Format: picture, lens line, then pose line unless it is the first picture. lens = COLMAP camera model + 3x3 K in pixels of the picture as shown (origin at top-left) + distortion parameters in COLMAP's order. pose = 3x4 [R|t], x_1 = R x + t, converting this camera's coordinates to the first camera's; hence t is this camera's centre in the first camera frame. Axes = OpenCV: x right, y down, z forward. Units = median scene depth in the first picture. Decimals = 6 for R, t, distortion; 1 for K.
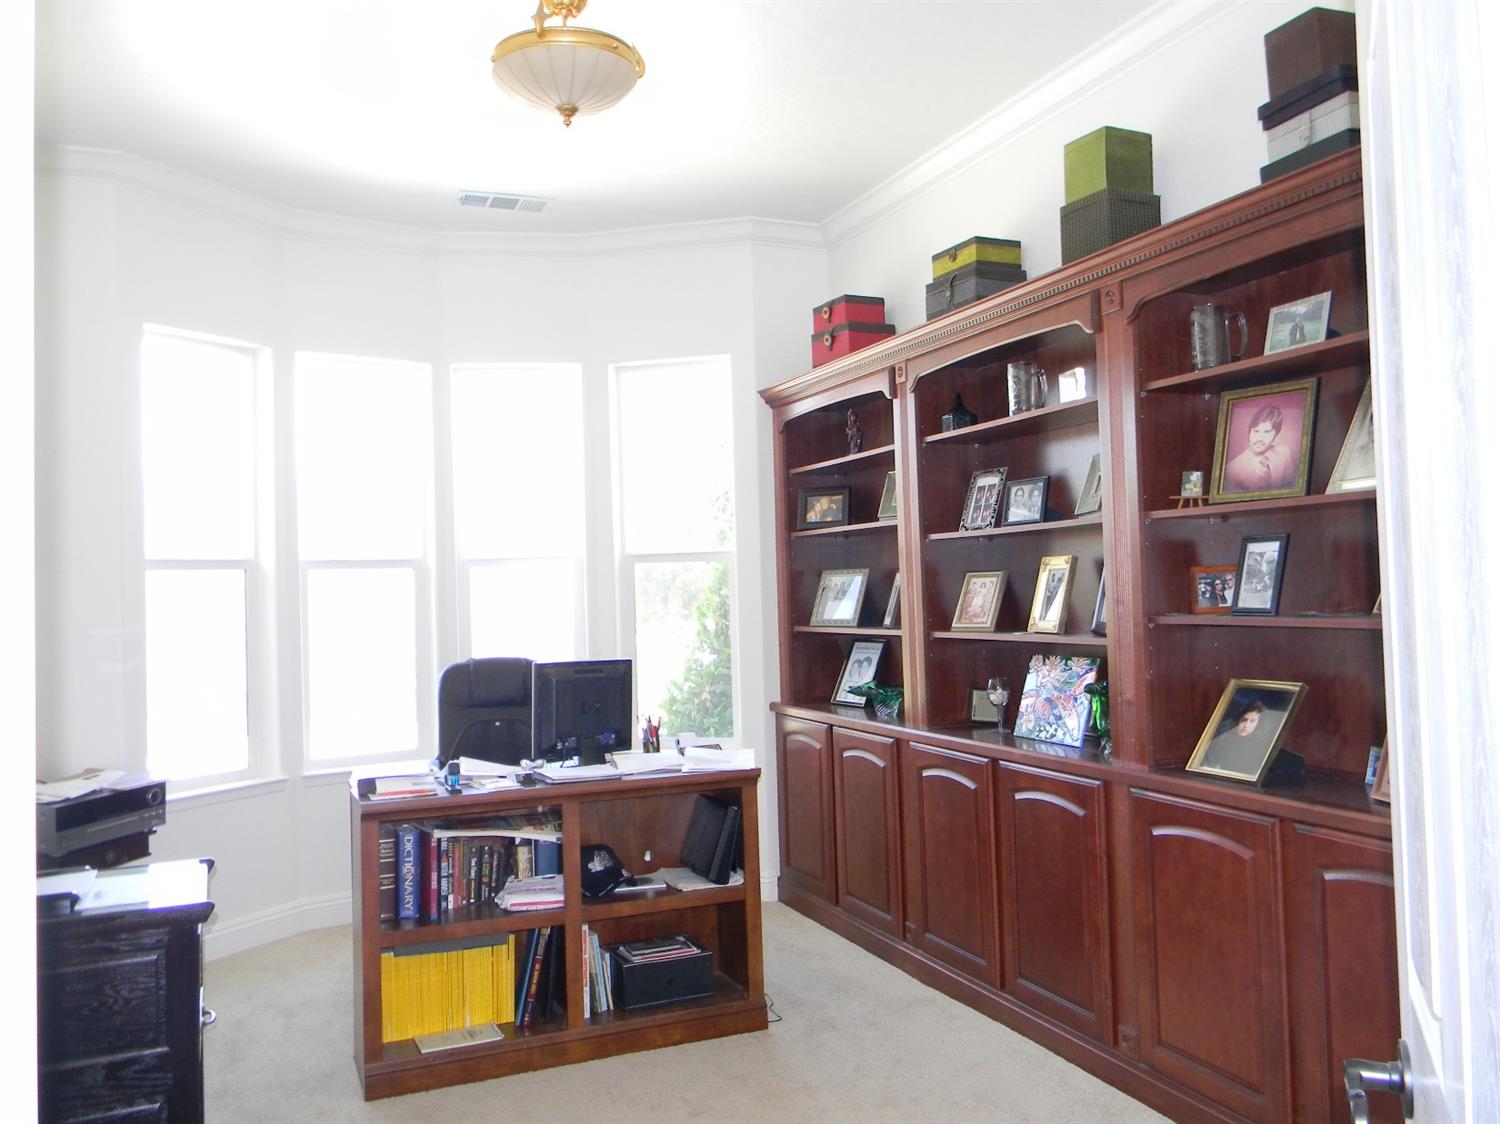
lens RADIAL K [[1218.9, 0, 753.1], [0, 1218.9, 559.6], [0, 0, 1]] dist [0.013130, -0.011365]
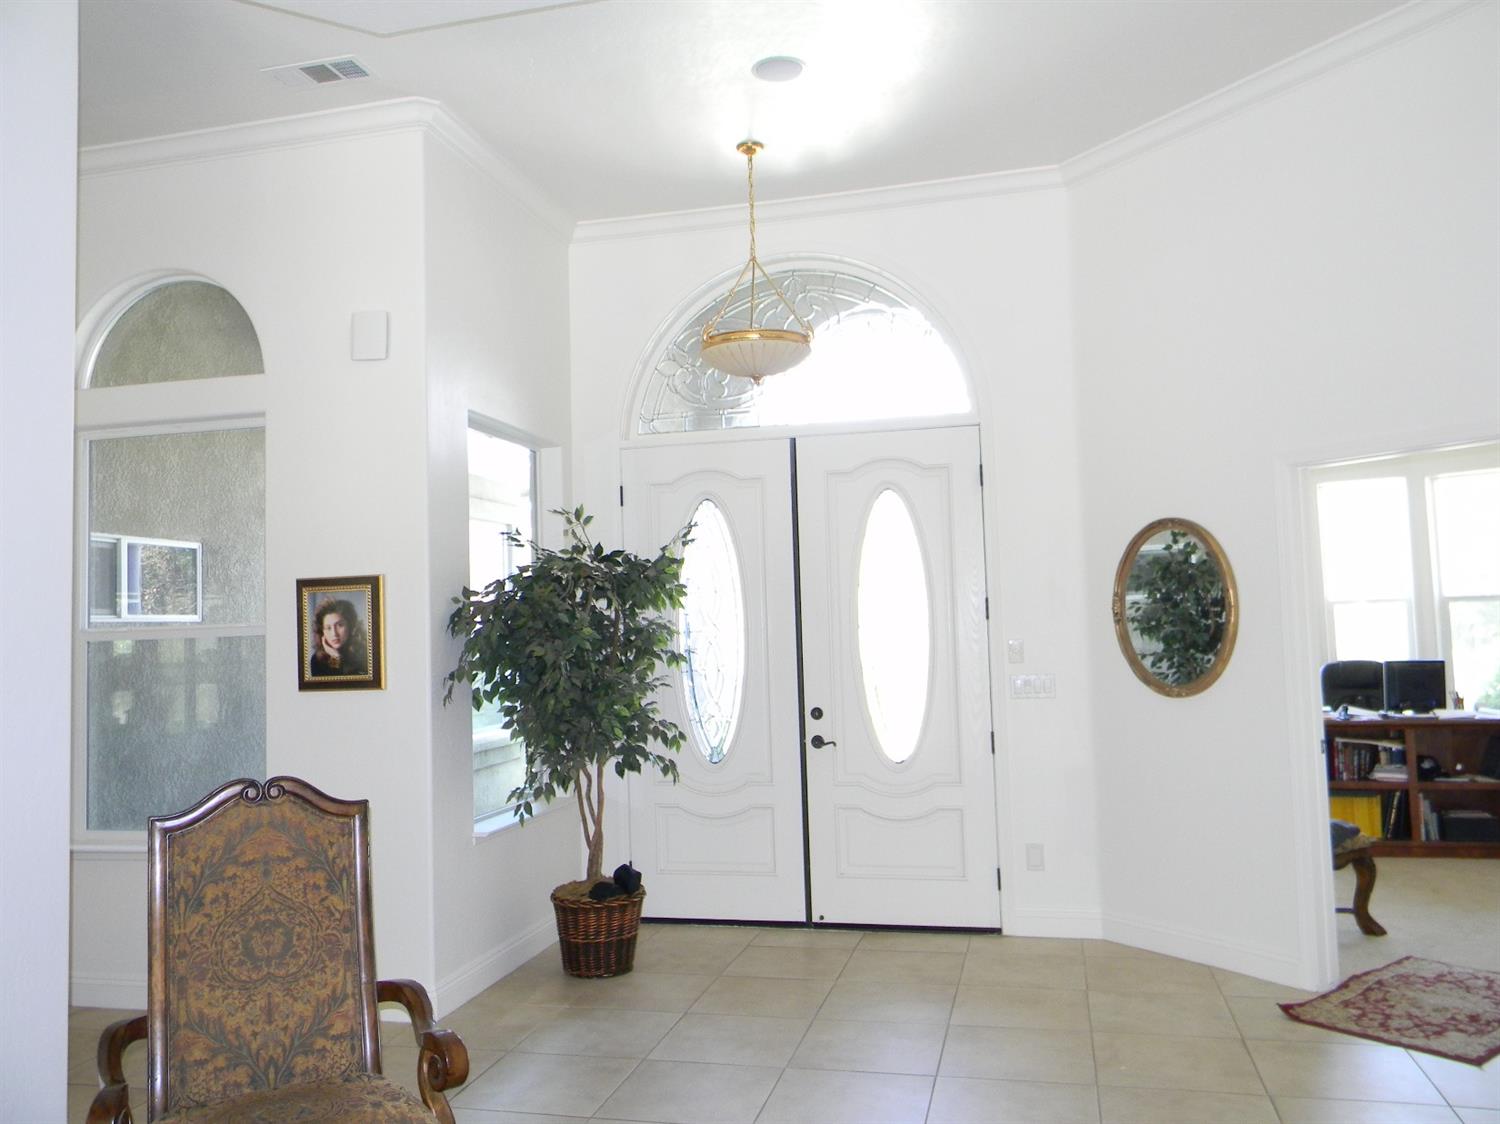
lens RADIAL K [[1218.9, 0, 737.9], [0, 1218.9, 572.9], [0, 0, 1]] dist [0.013130, -0.011365]
pose [[0.799973, -0.032742, -0.599142, 0.169615], [0.028028, 0.999459, -0.017196, -0.048740], [0.599381, -0.003037, 0.800458, -1.199120]]
